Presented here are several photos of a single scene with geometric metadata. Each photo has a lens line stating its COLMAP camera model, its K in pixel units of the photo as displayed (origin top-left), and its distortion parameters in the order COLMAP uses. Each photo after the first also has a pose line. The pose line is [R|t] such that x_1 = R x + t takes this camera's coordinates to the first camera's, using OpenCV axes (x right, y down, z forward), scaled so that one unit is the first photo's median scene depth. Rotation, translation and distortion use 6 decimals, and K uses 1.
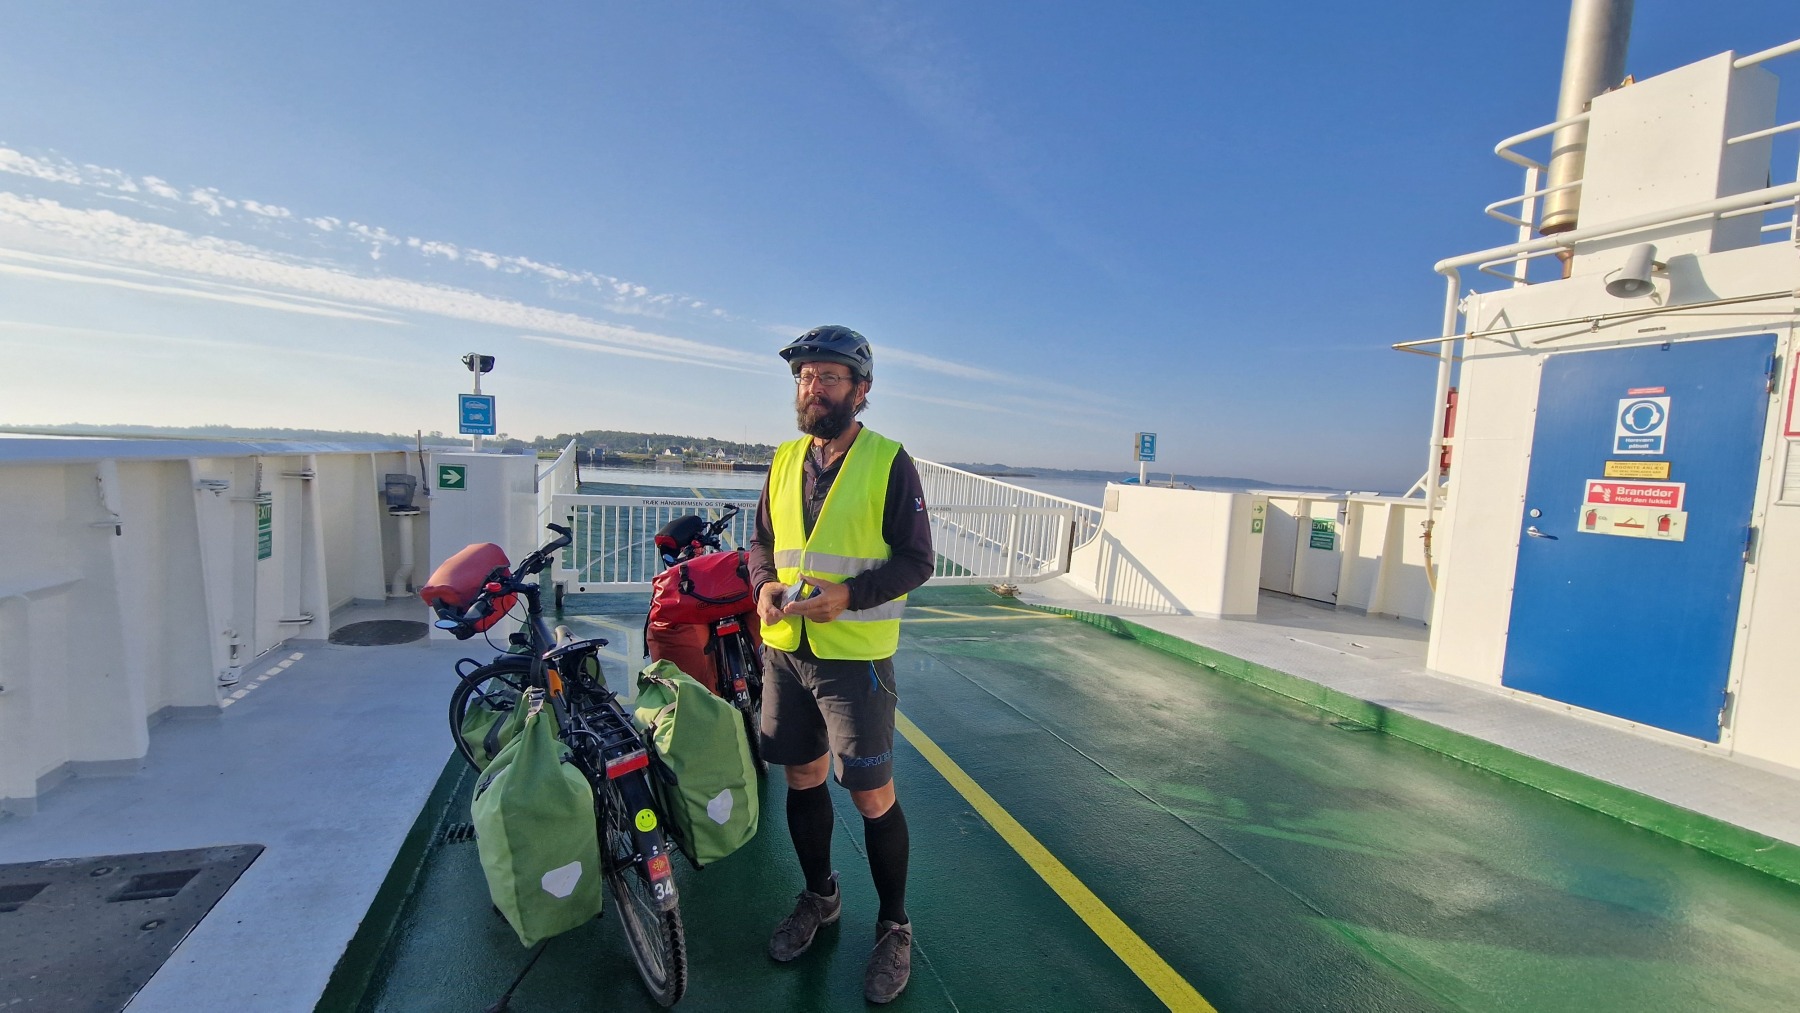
lens RADIAL K [[718.7, 0, 894.4], [0, 718.7, 513.8], [0, 0, 1]] dist [0.001069, -0.002809]
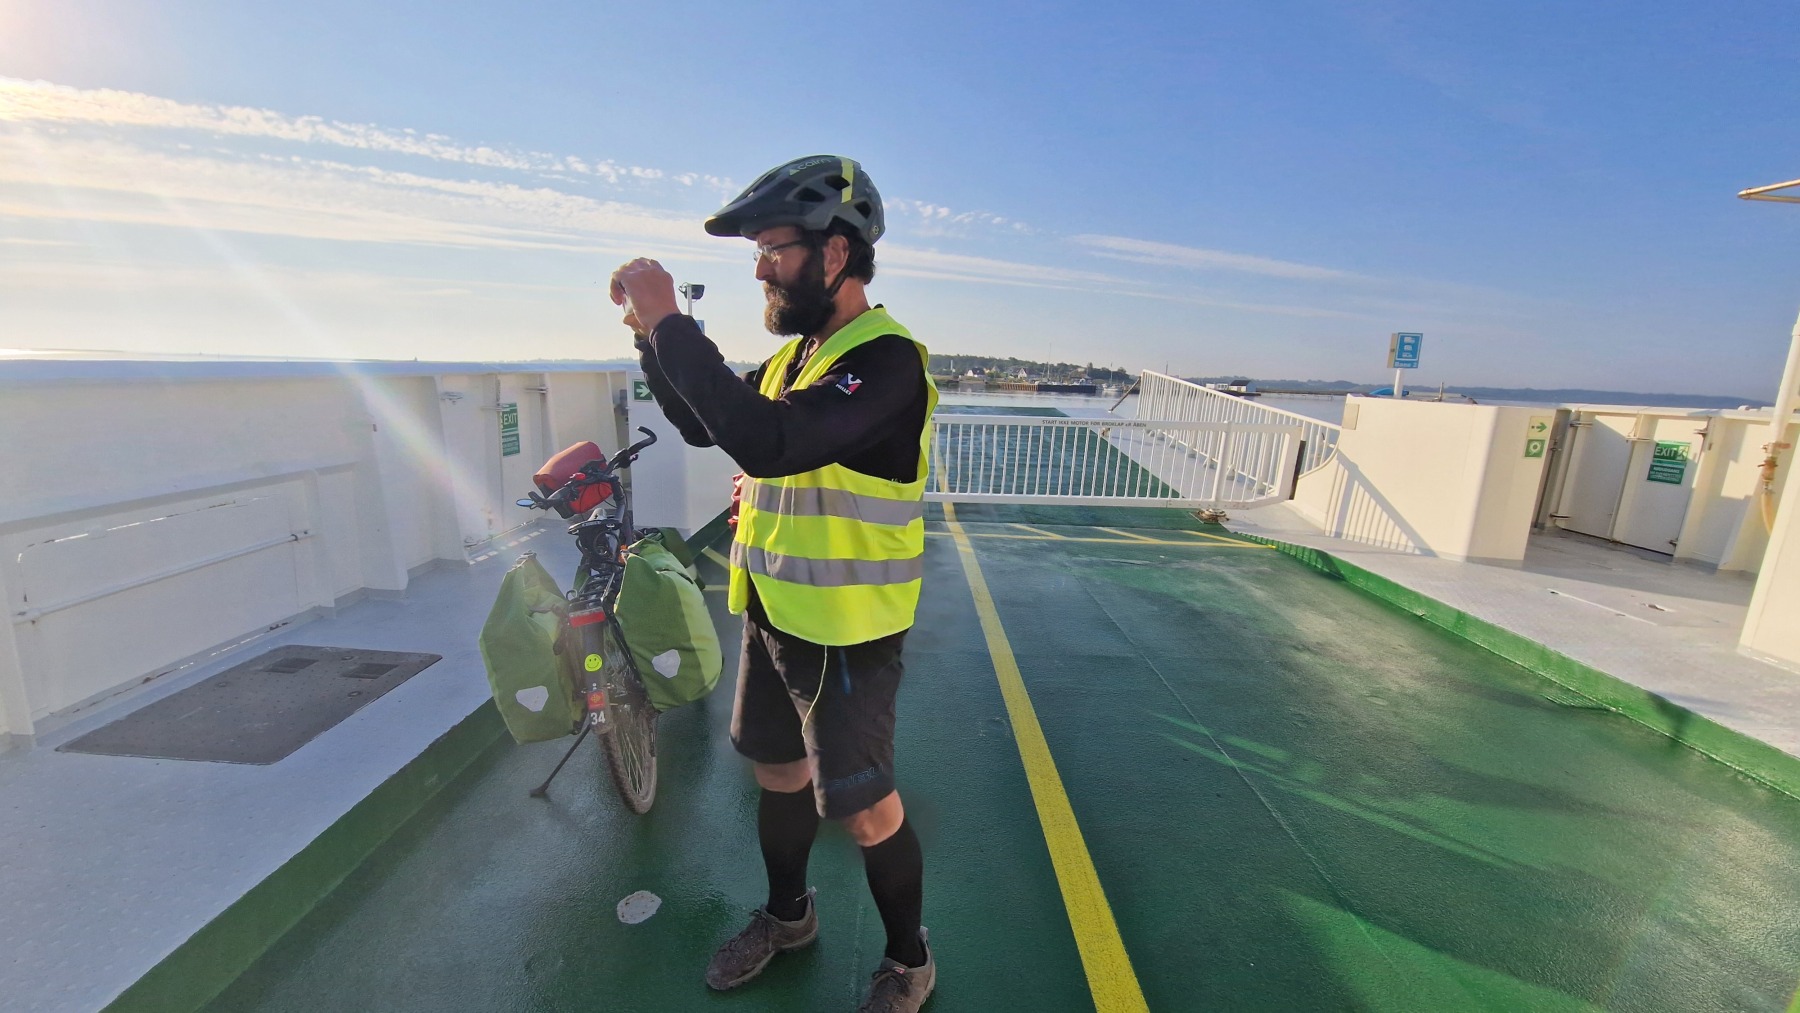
lens RADIAL K [[718.7, 0, 894.4], [0, 718.7, 513.8], [0, 0, 1]] dist [0.001069, -0.002809]
pose [[0.934325, 0.051713, -0.352650, 0.119551], [-0.011835, 0.993374, 0.114314, 0.005876], [0.356225, -0.102633, 0.928747, 0.014867]]
